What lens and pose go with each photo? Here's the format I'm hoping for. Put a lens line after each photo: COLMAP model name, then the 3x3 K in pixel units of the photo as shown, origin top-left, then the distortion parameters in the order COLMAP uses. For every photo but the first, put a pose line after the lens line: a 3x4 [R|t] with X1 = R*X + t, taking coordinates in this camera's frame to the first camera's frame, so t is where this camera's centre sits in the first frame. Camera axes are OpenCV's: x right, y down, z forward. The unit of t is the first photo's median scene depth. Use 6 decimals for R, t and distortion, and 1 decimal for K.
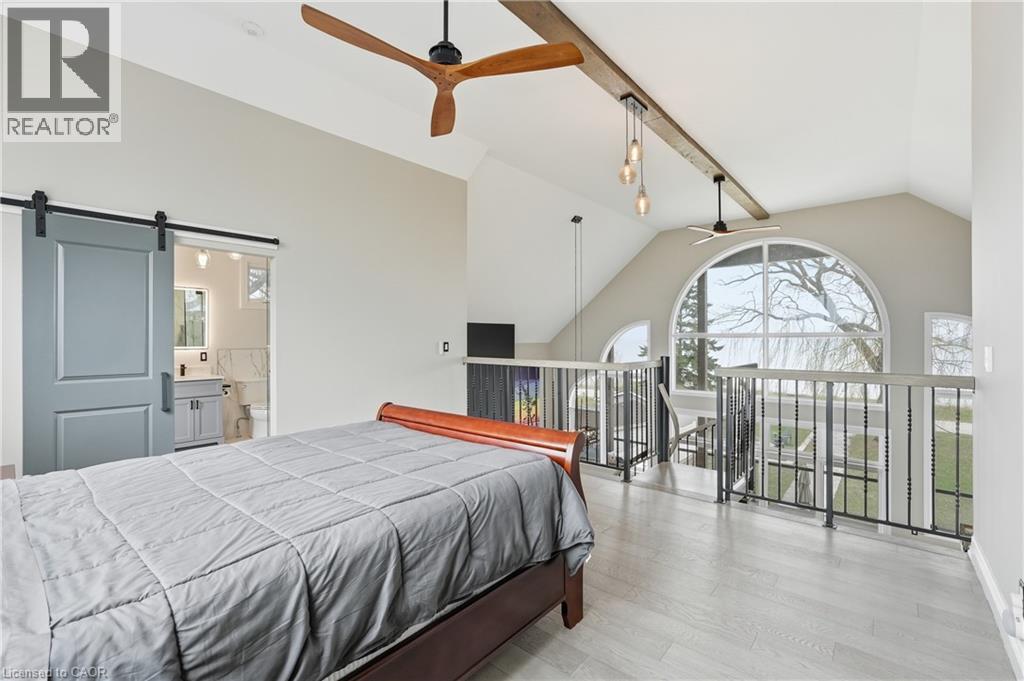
lens RADIAL K [[448.6, 0, 511.6], [0, 448.6, 344.8], [0, 0, 1]] dist [-0.013880, 0.000532]
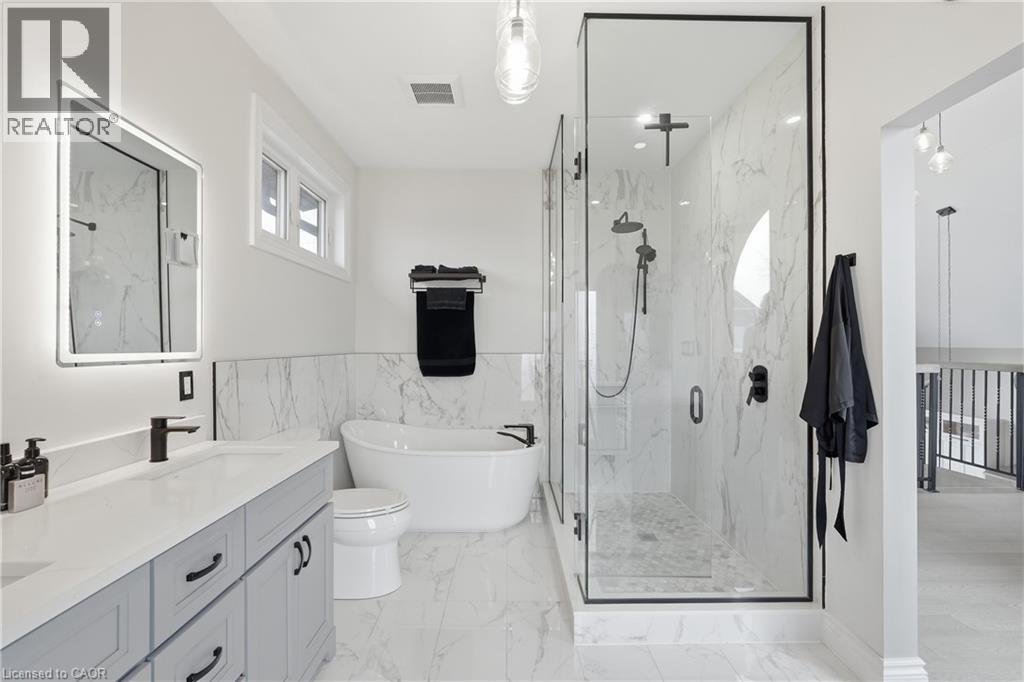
lens RADIAL K [[448.6, 0, 515.5], [0, 448.6, 346.0], [0, 0, 1]] dist [-0.013880, 0.000532]
pose [[0.740285, 0.003348, 0.672285, -0.733469], [0.000703, 0.999983, -0.005754, 0.002084], [-0.672293, 0.004732, 0.740270, 0.635219]]
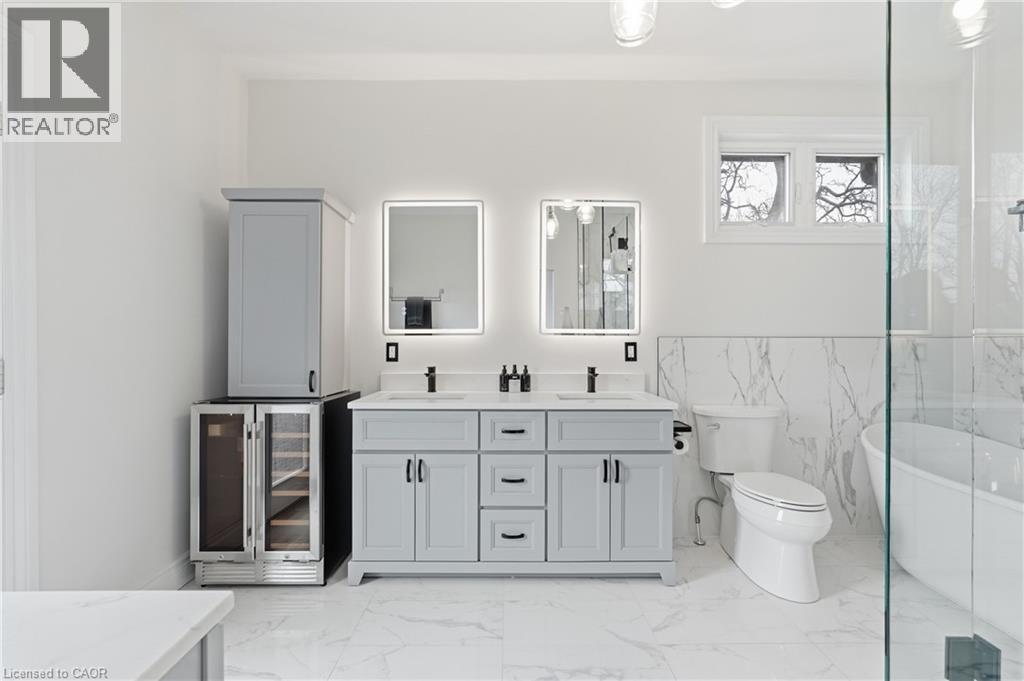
lens RADIAL K [[448.6, 0, 513.0], [0, 448.6, 344.0], [0, 0, 1]] dist [-0.013880, 0.000532]
pose [[0.664129, 0.010157, -0.747549, -0.431480], [-0.009010, 0.999944, 0.005582, 0.017371], [0.747564, 0.003028, 0.664183, 0.610228]]
